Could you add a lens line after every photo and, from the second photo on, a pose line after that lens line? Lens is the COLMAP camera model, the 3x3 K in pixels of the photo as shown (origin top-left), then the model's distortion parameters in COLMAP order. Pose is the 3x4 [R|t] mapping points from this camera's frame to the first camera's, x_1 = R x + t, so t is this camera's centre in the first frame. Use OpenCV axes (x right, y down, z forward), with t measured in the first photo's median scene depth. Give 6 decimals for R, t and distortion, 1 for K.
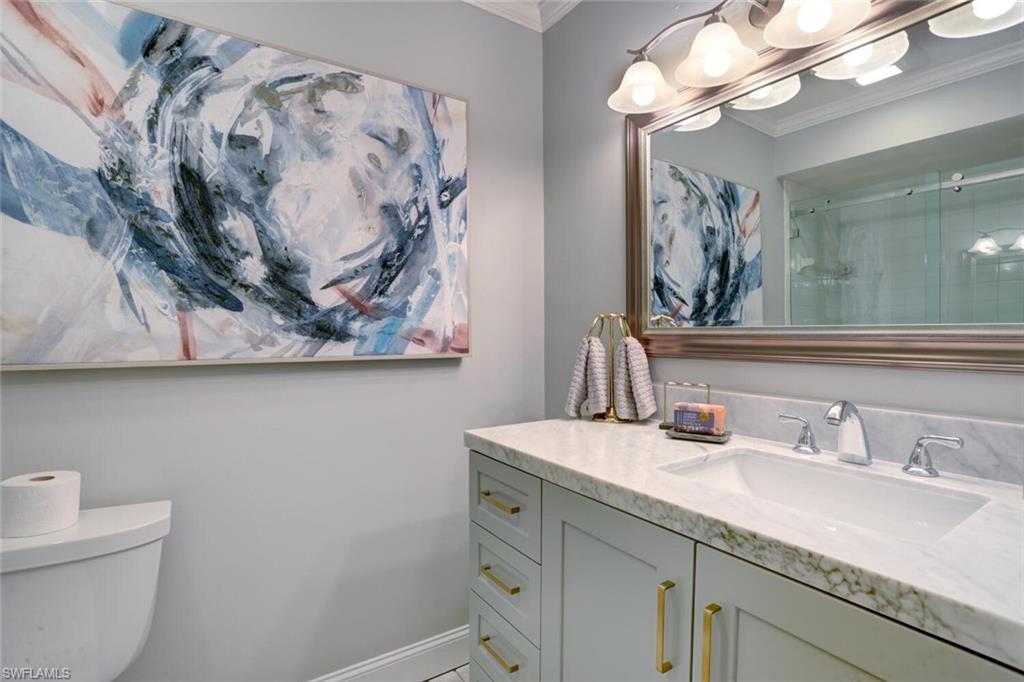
lens RADIAL K [[502.9, 0, 510.2], [0, 502.9, 342.4], [0, 0, 1]] dist [-0.061650, 0.026217]
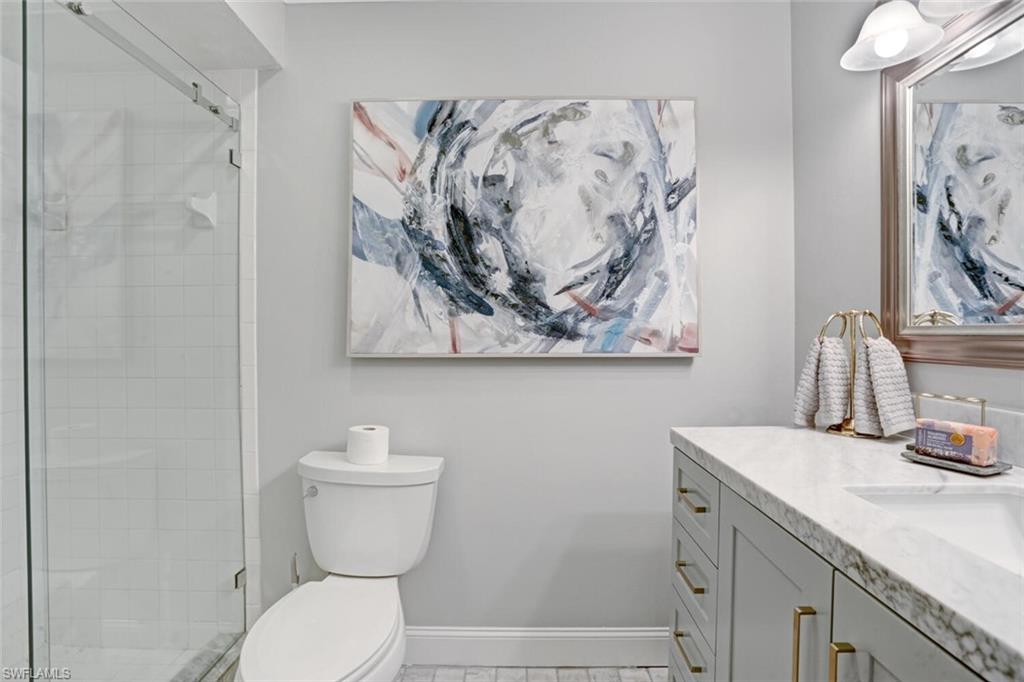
lens RADIAL K [[502.9, 0, 512.6], [0, 502.9, 344.7], [0, 0, 1]] dist [-0.061650, 0.026217]
pose [[0.823707, 0.011773, -0.566893, 0.226114], [-0.009460, 0.999931, 0.007020, 0.002056], [0.566937, -0.000419, 0.823761, -0.024209]]
